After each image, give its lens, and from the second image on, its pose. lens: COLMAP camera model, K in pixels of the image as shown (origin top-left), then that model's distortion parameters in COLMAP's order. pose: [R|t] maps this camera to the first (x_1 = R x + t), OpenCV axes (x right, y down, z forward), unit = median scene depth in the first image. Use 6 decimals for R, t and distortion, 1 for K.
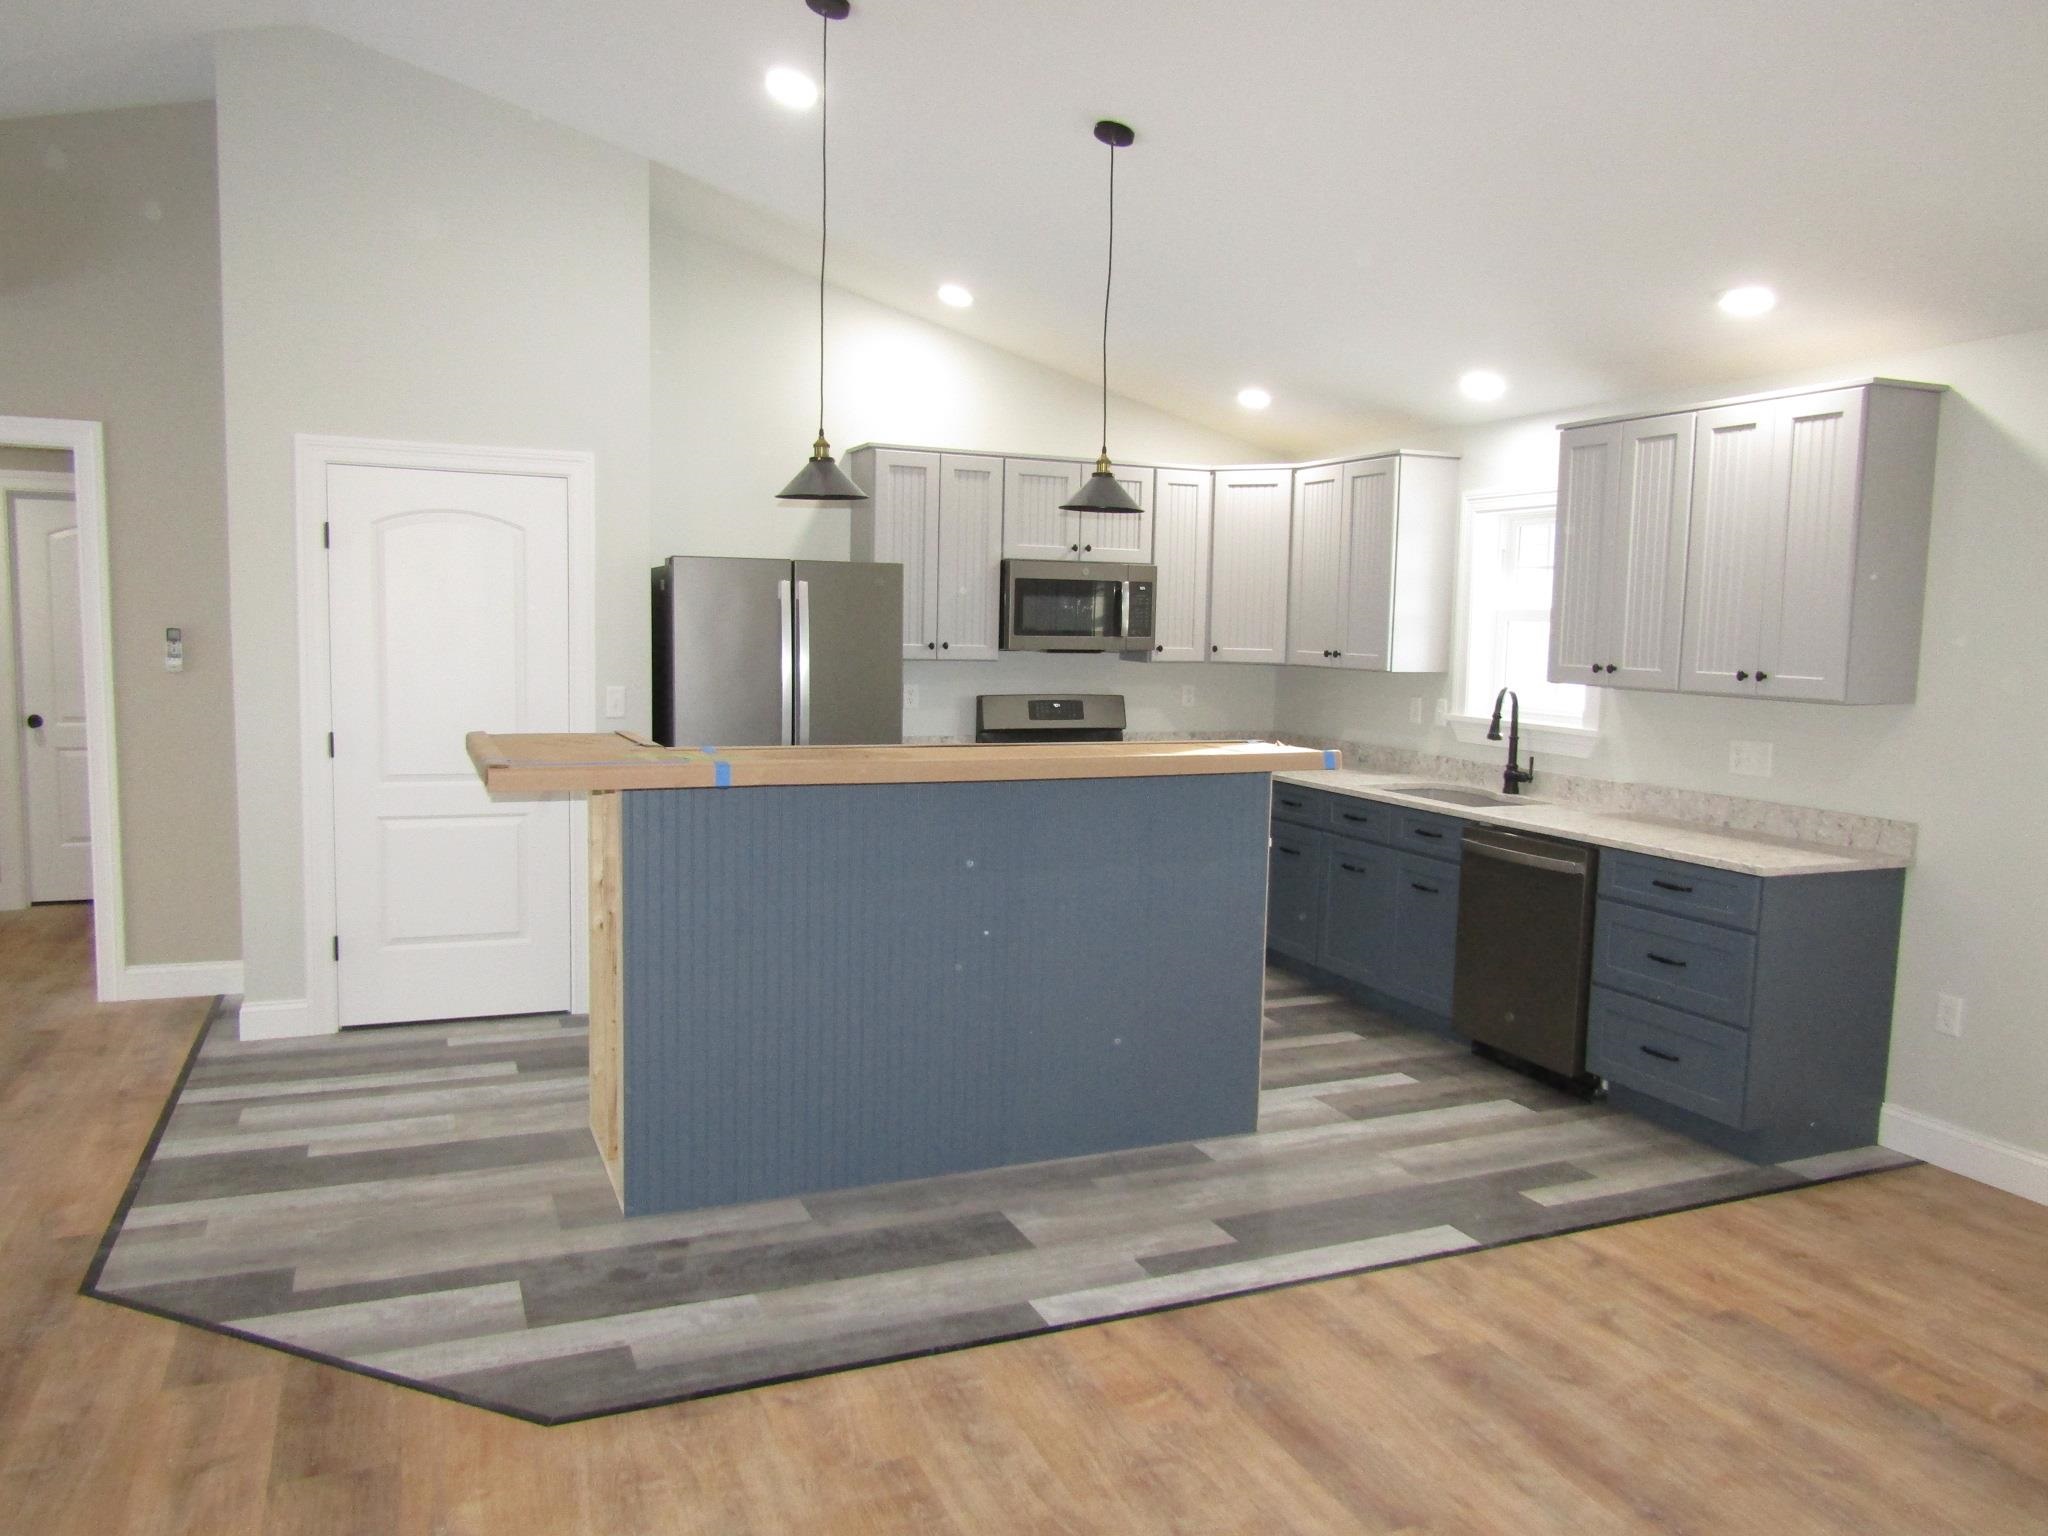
lens RADIAL K [[1447.7, 0, 1012.1], [0, 1447.7, 767.9], [0, 0, 1]] dist [-0.014661, 0.005597]
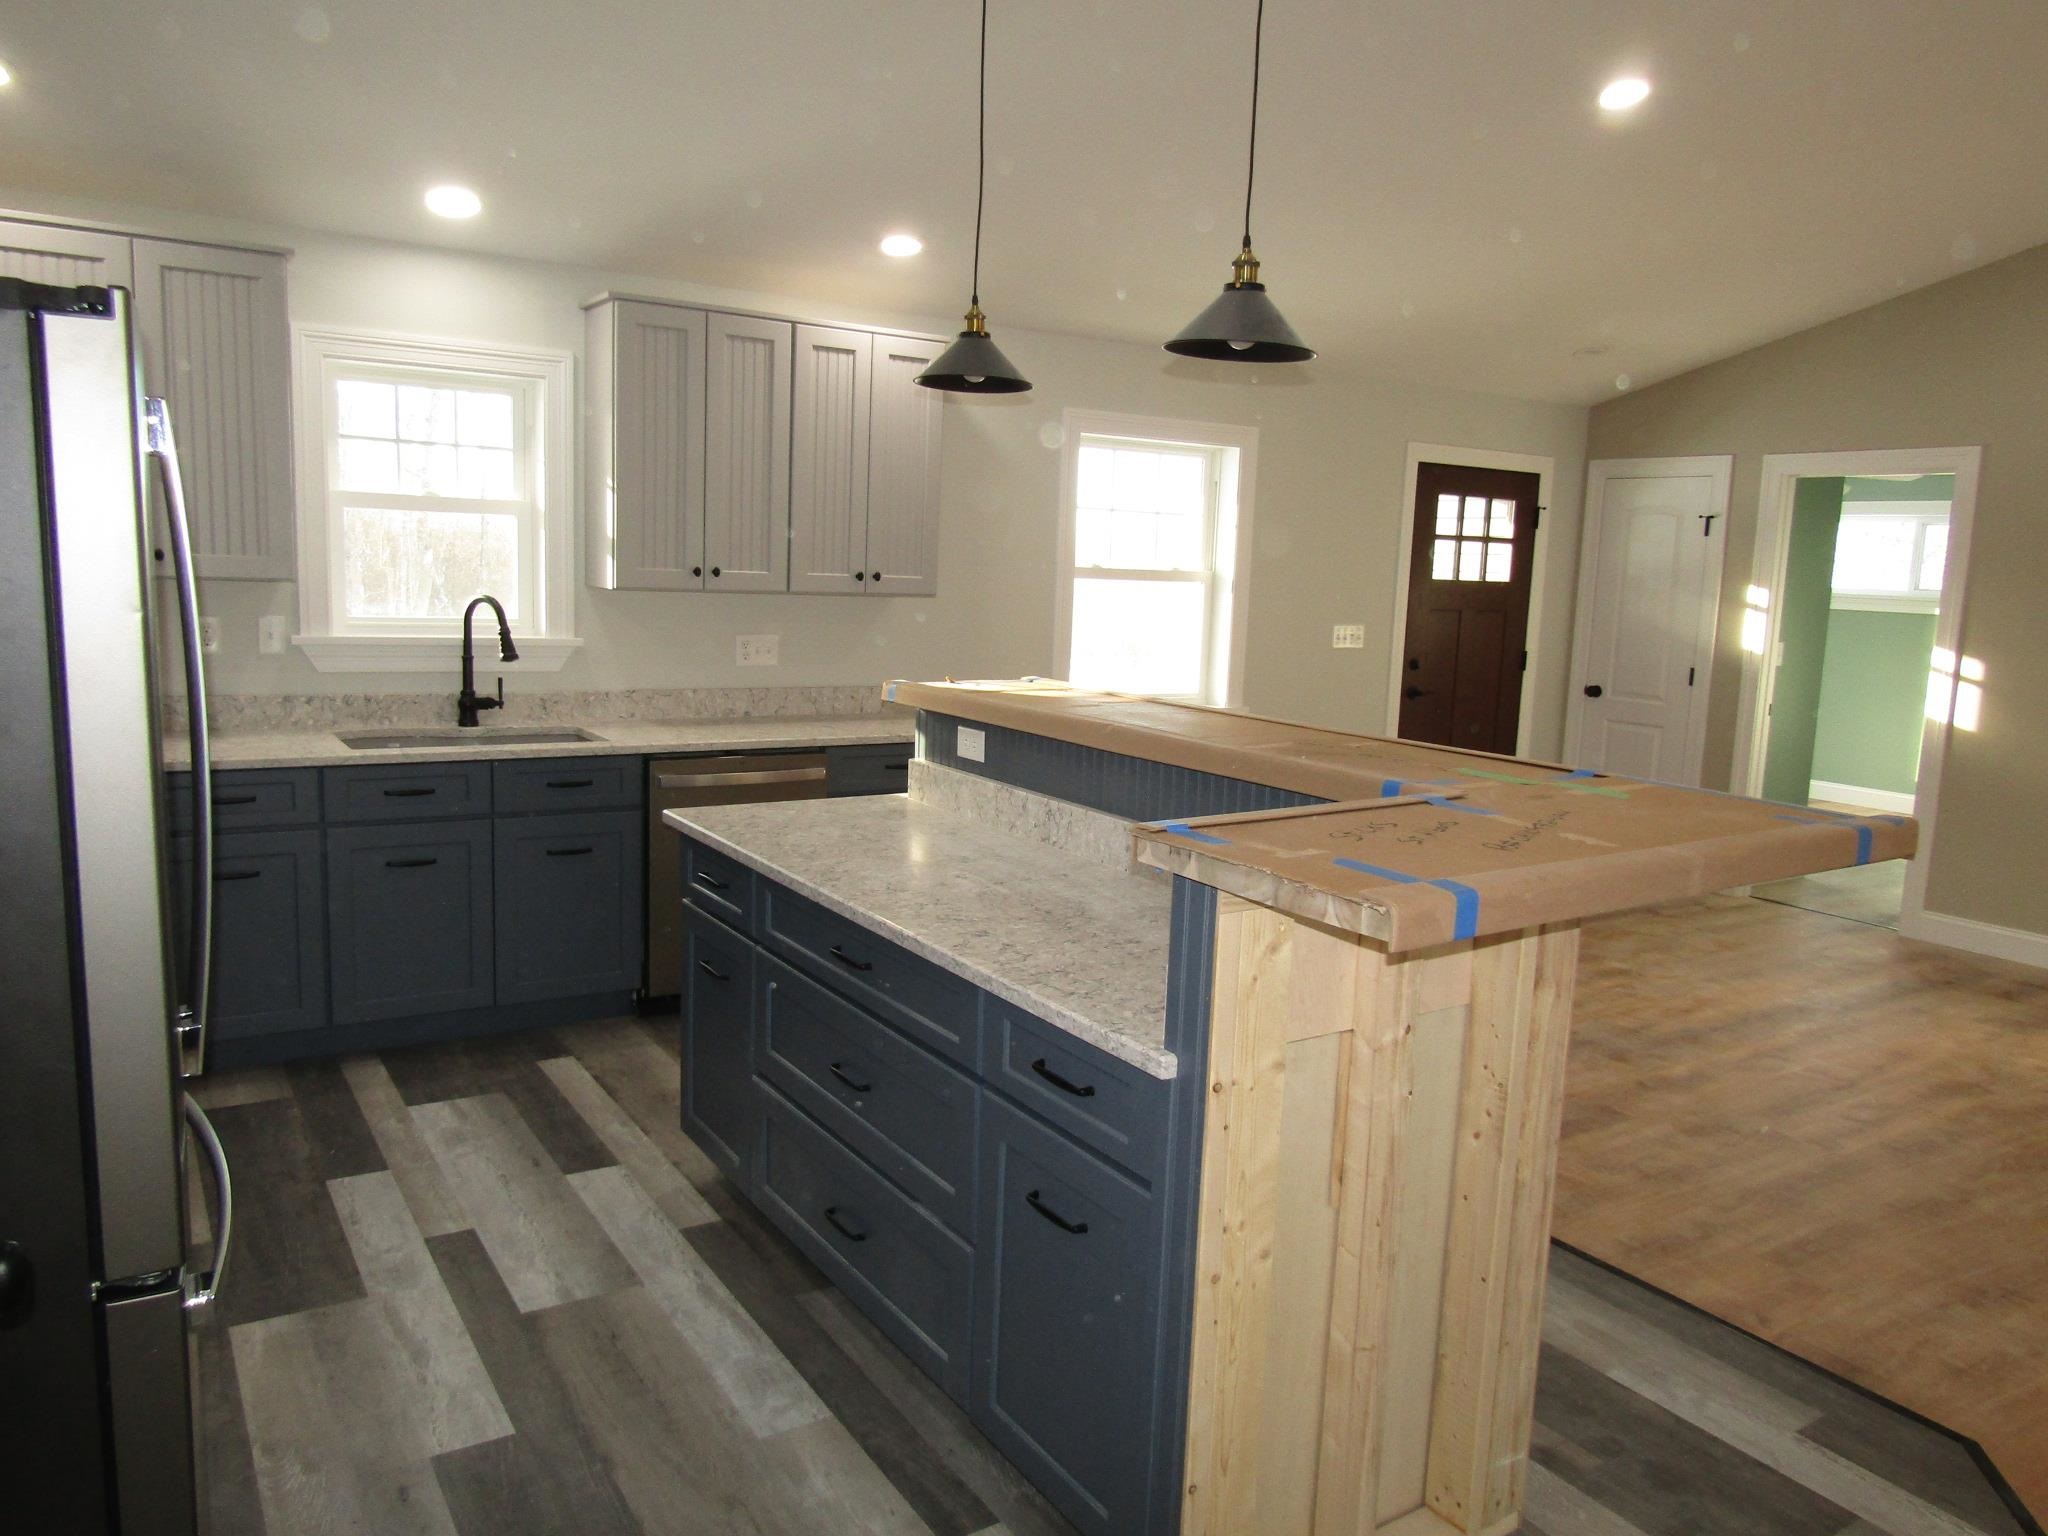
lens RADIAL K [[1447.7, 0, 1025.9], [0, 1447.7, 777.2], [0, 0, 1]] dist [-0.014661, 0.005597]
pose [[-0.174910, -0.177134, 0.968520, -0.650202], [0.055013, 0.980389, 0.189240, -0.117462], [-0.983046, 0.086381, -0.161735, 1.067666]]
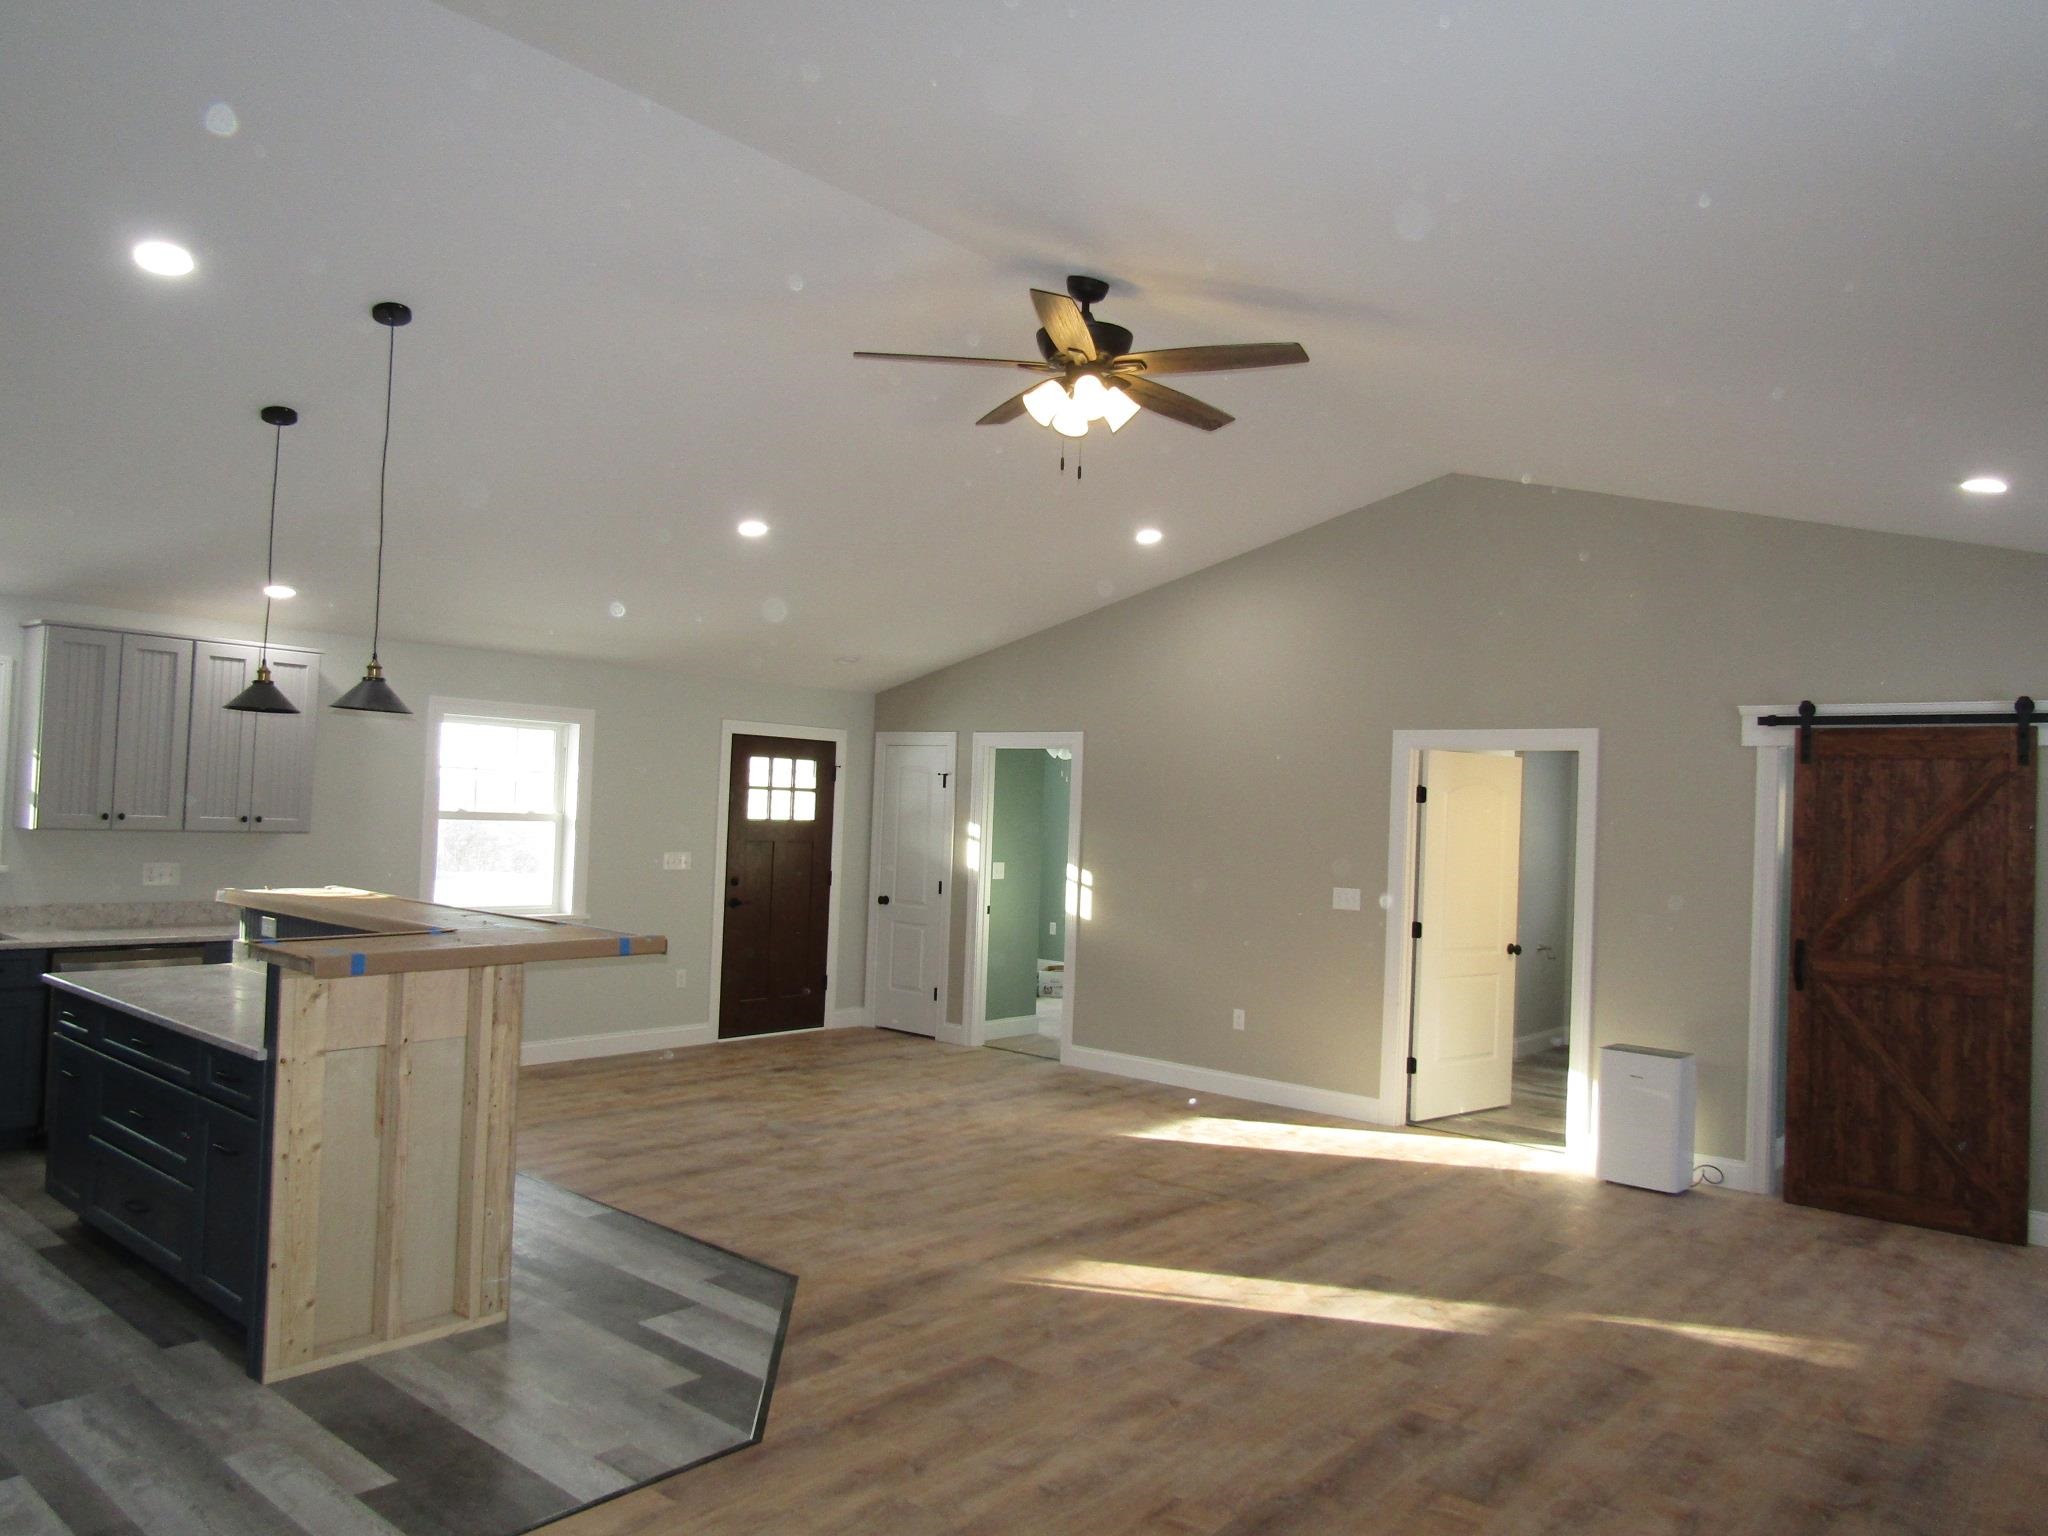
lens RADIAL K [[1447.7, 0, 1023.9], [0, 1447.7, 777.9], [0, 0, 1]] dist [-0.014661, 0.005597]
pose [[-0.445439, -0.023324, 0.895008, -1.265464], [0.037311, 0.998309, 0.044586, -0.146675], [-0.894534, 0.053254, -0.443815, 0.933685]]
